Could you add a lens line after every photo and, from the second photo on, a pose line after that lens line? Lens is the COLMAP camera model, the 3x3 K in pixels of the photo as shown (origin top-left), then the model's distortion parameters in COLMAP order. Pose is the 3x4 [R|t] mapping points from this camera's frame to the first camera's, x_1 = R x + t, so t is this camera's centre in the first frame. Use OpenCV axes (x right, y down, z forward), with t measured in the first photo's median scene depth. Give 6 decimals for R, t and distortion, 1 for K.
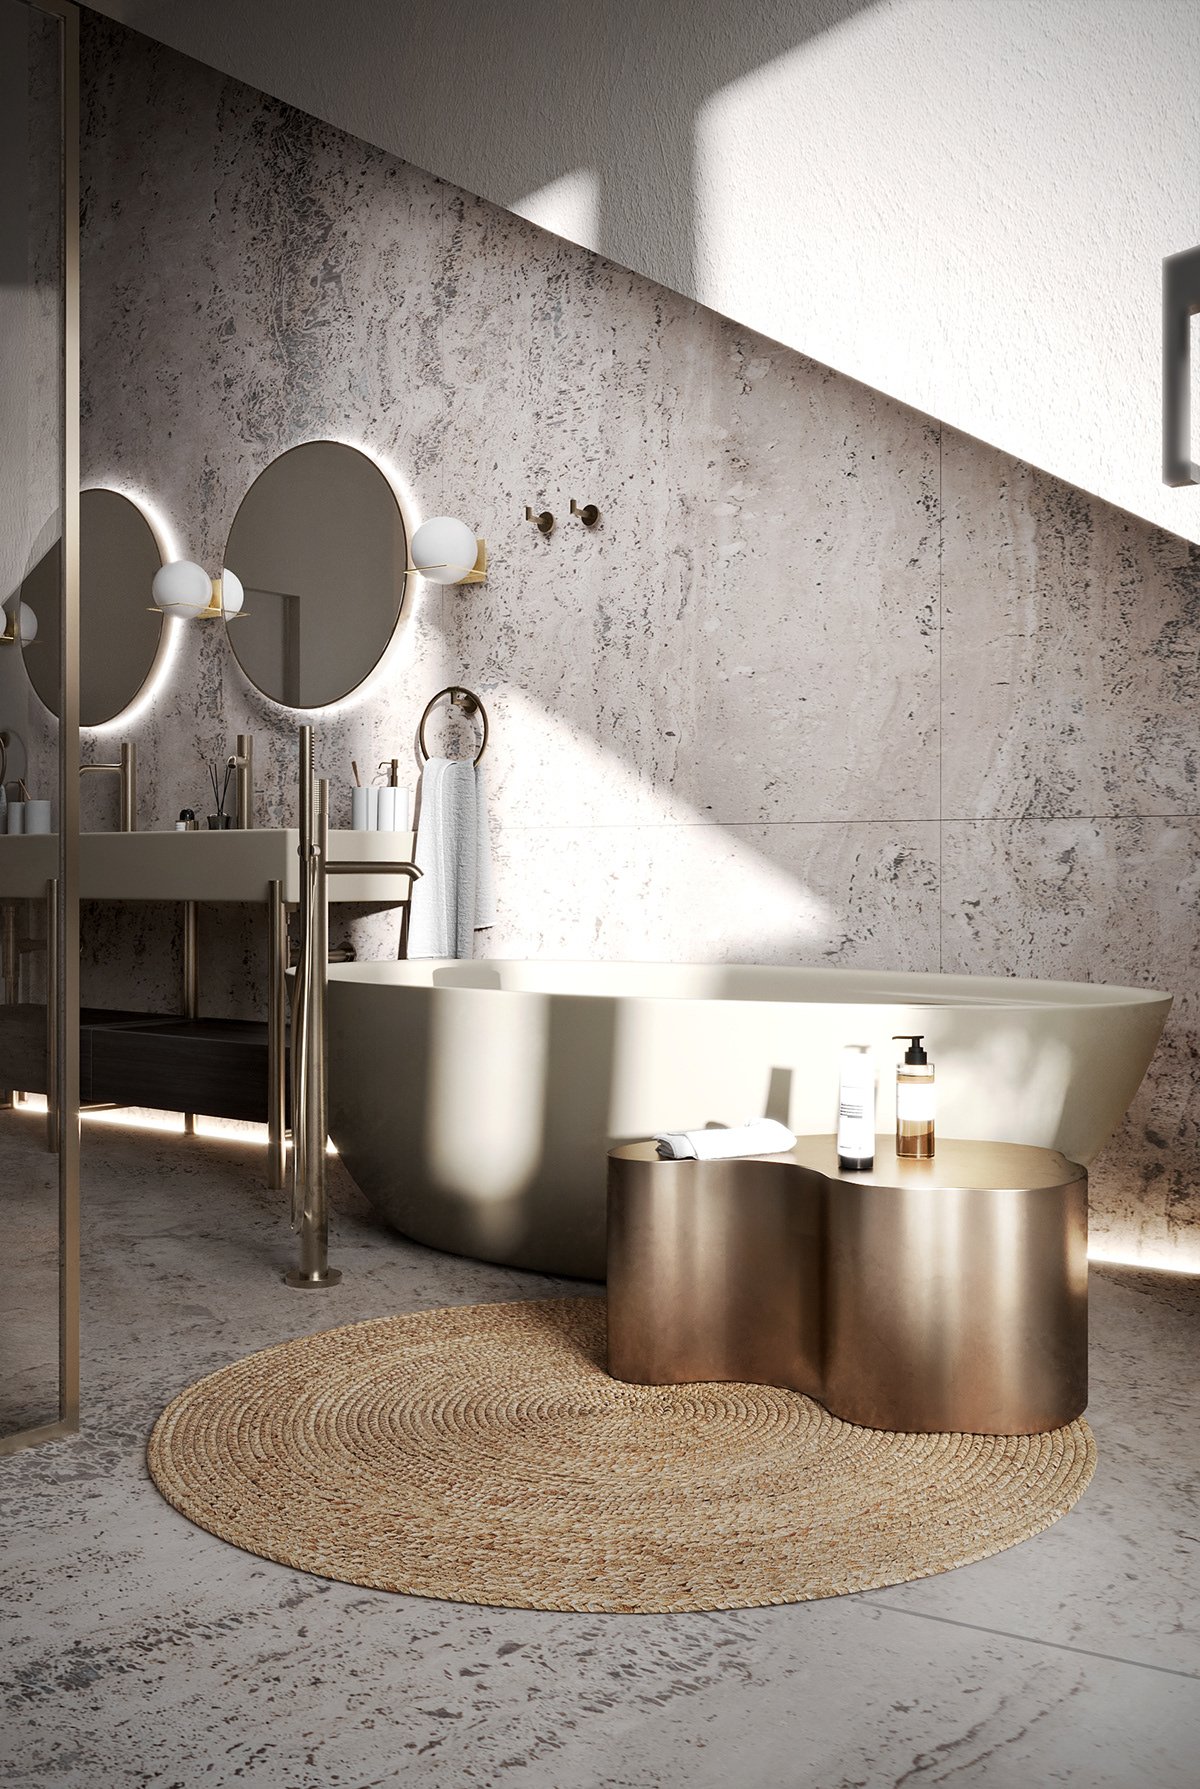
lens RADIAL K [[1828.1, 0, 598.3], [0, 1828.1, 904.9], [0, 0, 1]] dist [0.003759, 0.000000]
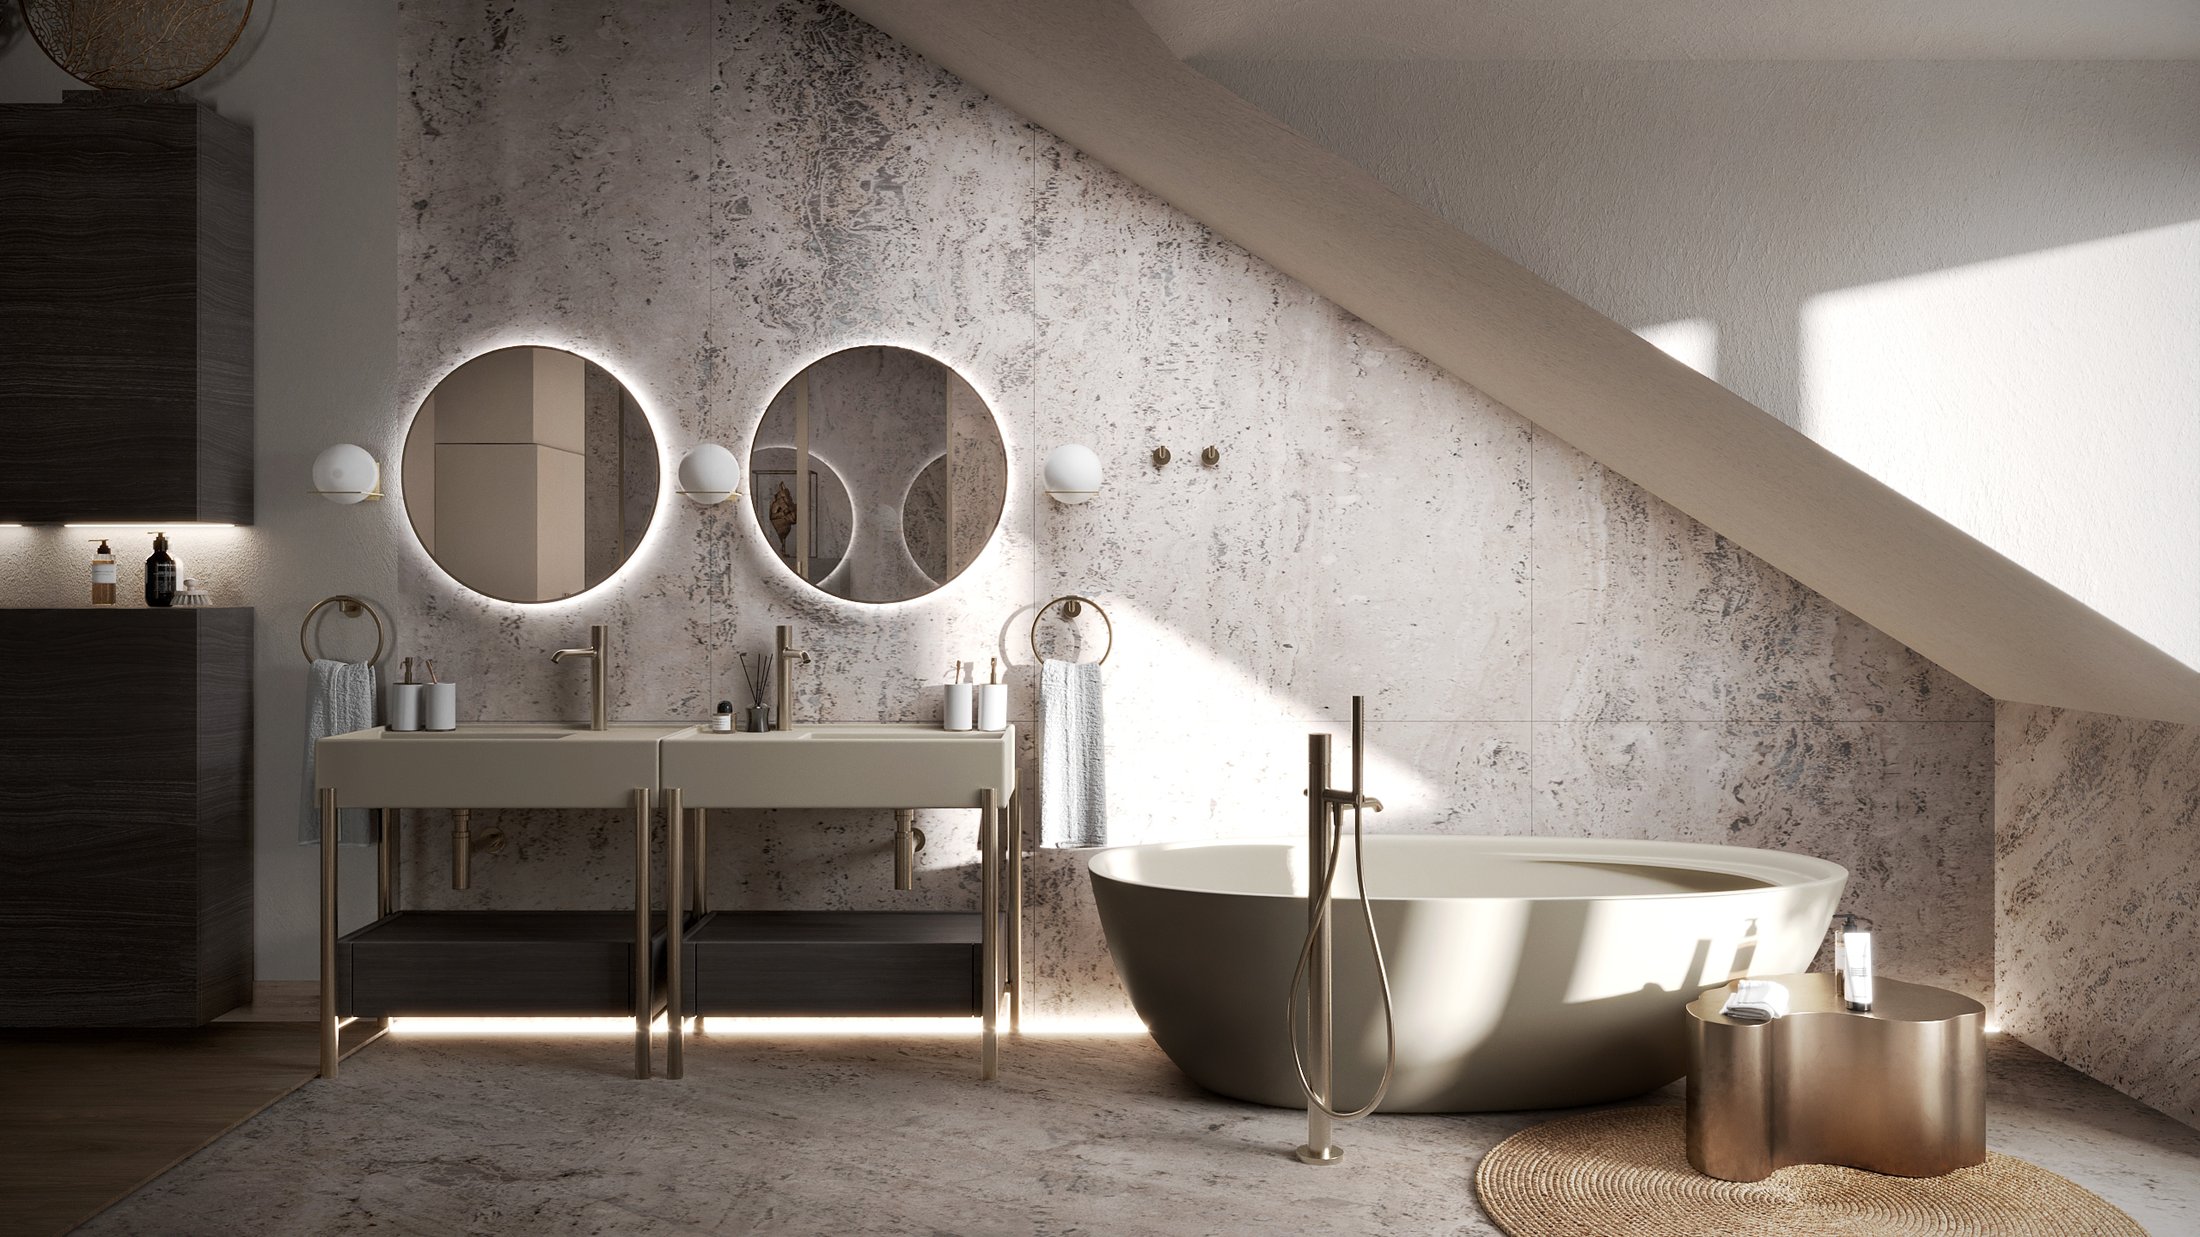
lens RADIAL K [[1847.9, 0, 1101.8], [0, 1847.9, 598.4], [0, 0, 1]] dist [0.003767, 0.002342]
pose [[0.772822, -0.010503, 0.634536, -0.812059], [0.008212, 0.999945, 0.006550, -0.131105], [-0.634570, 0.000149, 0.772866, 0.131520]]
